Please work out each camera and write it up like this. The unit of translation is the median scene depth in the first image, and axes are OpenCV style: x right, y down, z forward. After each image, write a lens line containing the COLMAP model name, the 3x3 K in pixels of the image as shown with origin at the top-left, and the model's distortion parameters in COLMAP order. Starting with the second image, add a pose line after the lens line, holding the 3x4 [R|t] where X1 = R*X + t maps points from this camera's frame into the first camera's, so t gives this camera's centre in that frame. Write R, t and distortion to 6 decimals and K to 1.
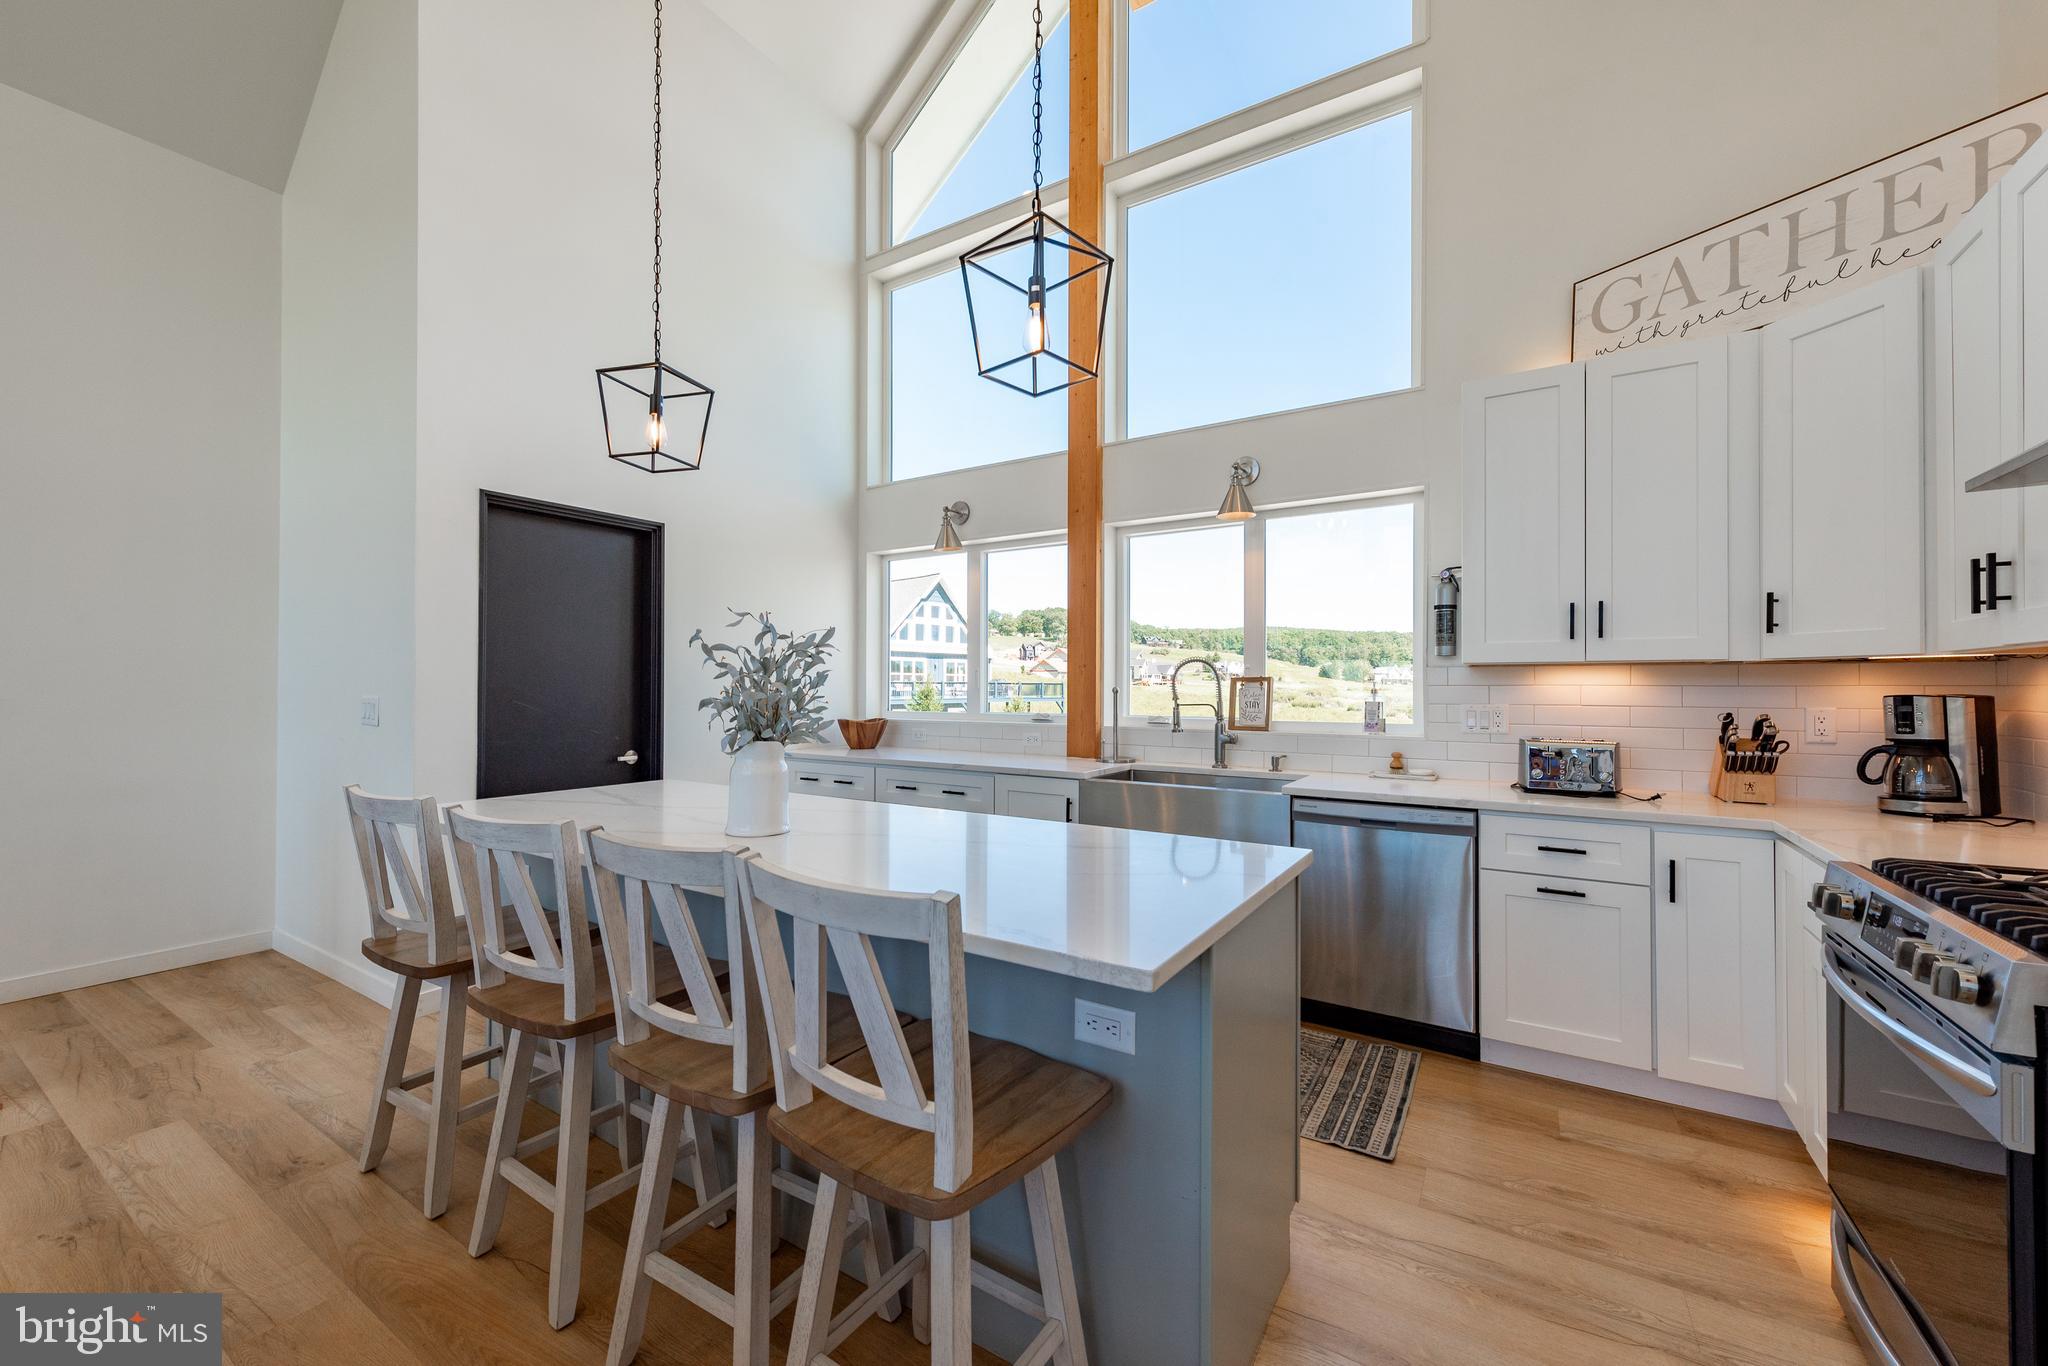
lens RADIAL K [[811.6, 0, 1017.4], [0, 811.6, 686.8], [0, 0, 1]] dist [0.001201, -0.001220]
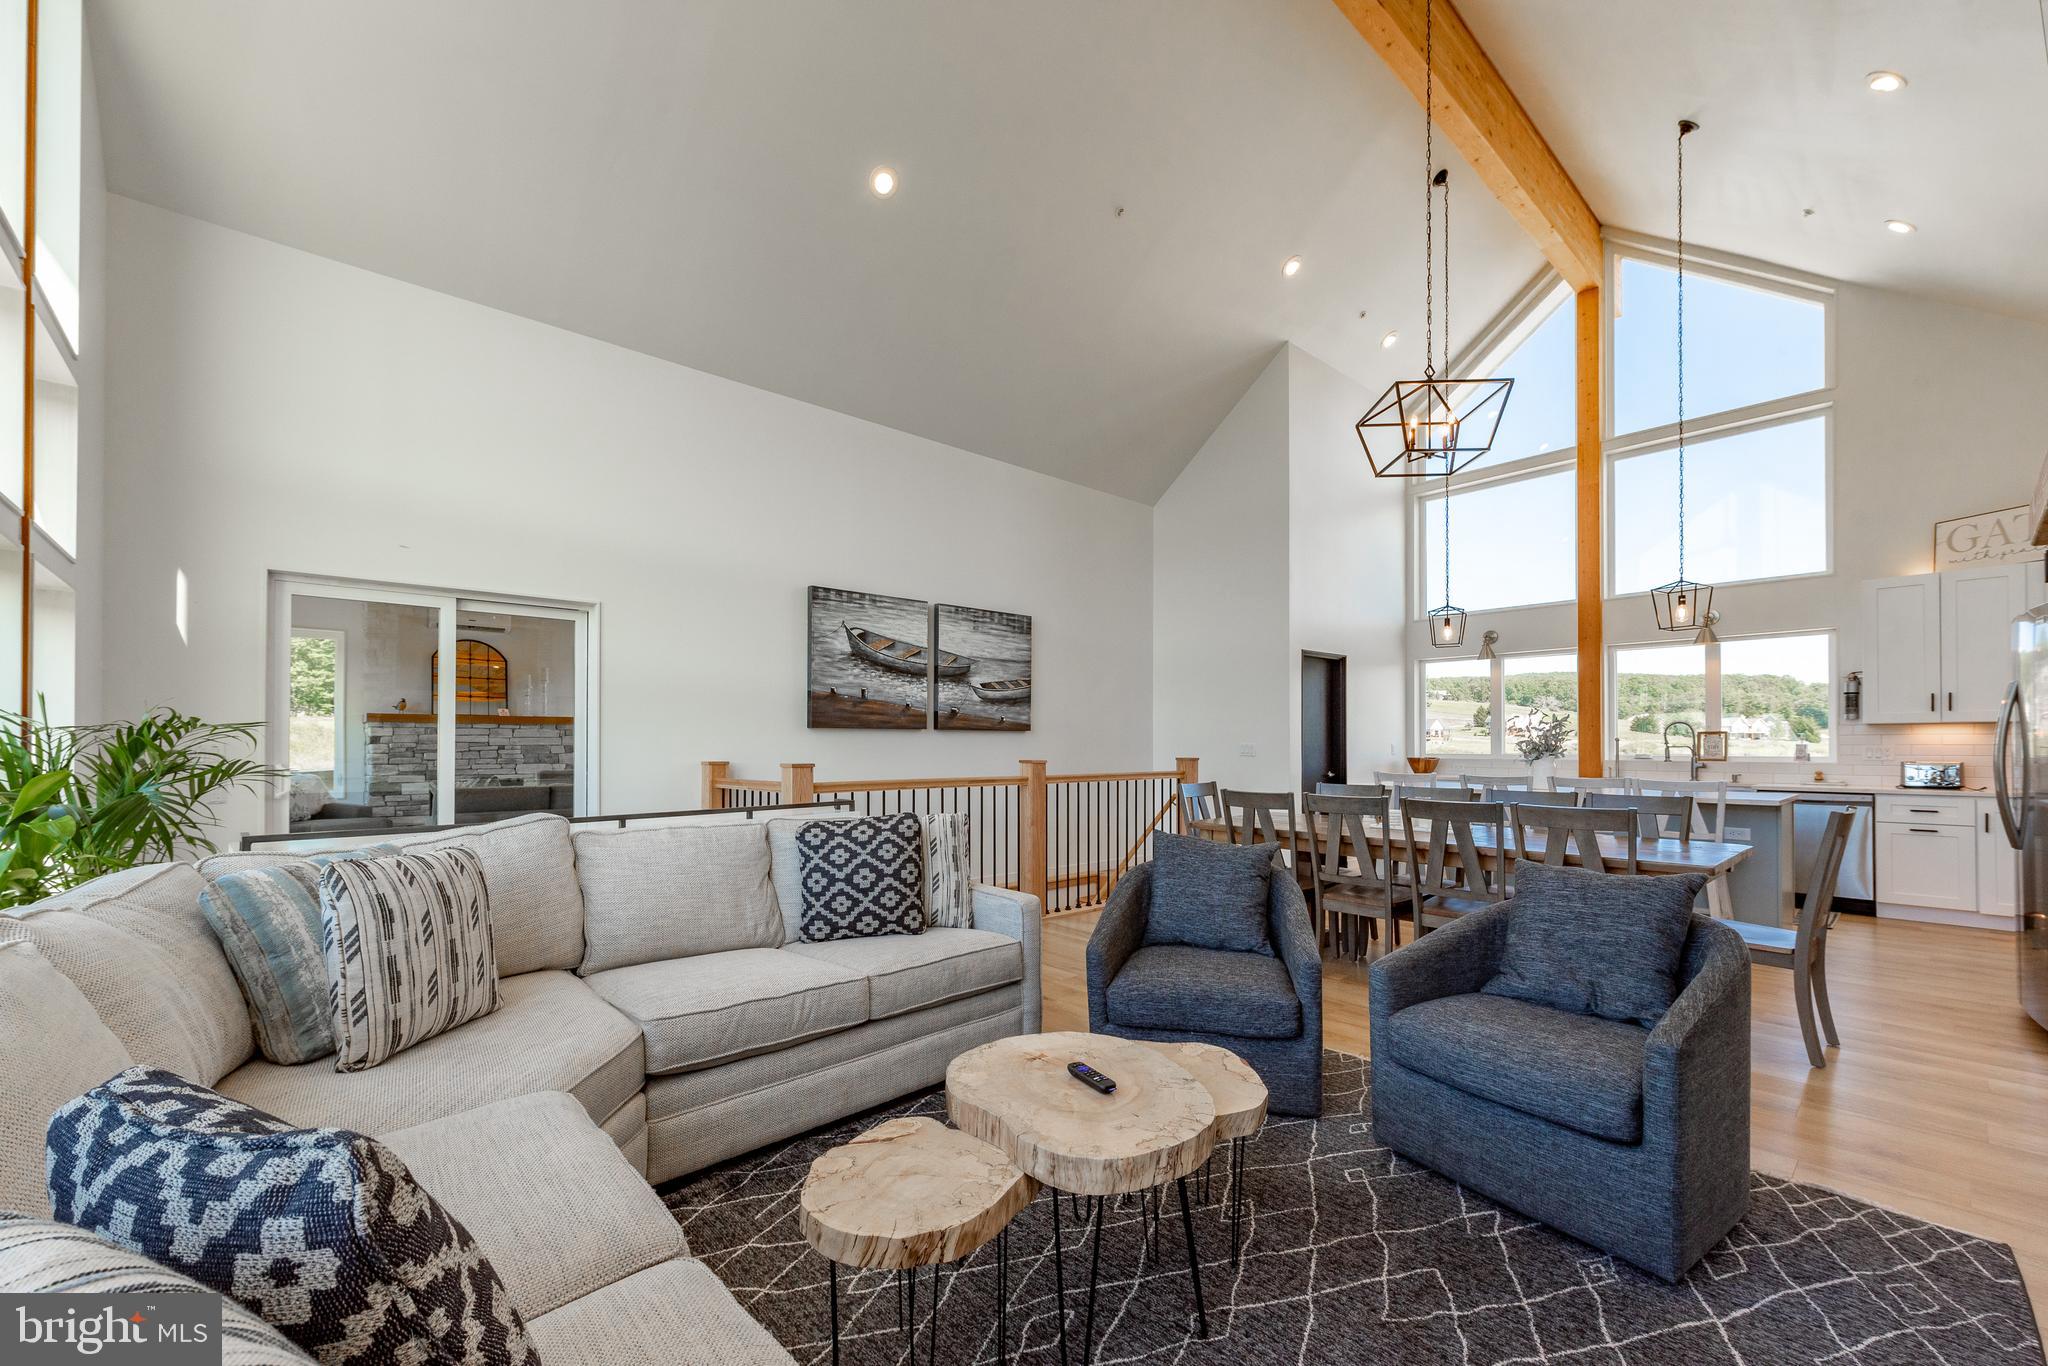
lens RADIAL K [[811.6, 0, 1010.2], [0, 811.6, 740.8], [0, 0, 1]] dist [0.001201, -0.001220]
pose [[0.955823, -0.003491, -0.293923, -0.754634], [0.001855, 0.999981, -0.005842, 0.018174], [0.293938, 0.005039, 0.955811, -1.319256]]
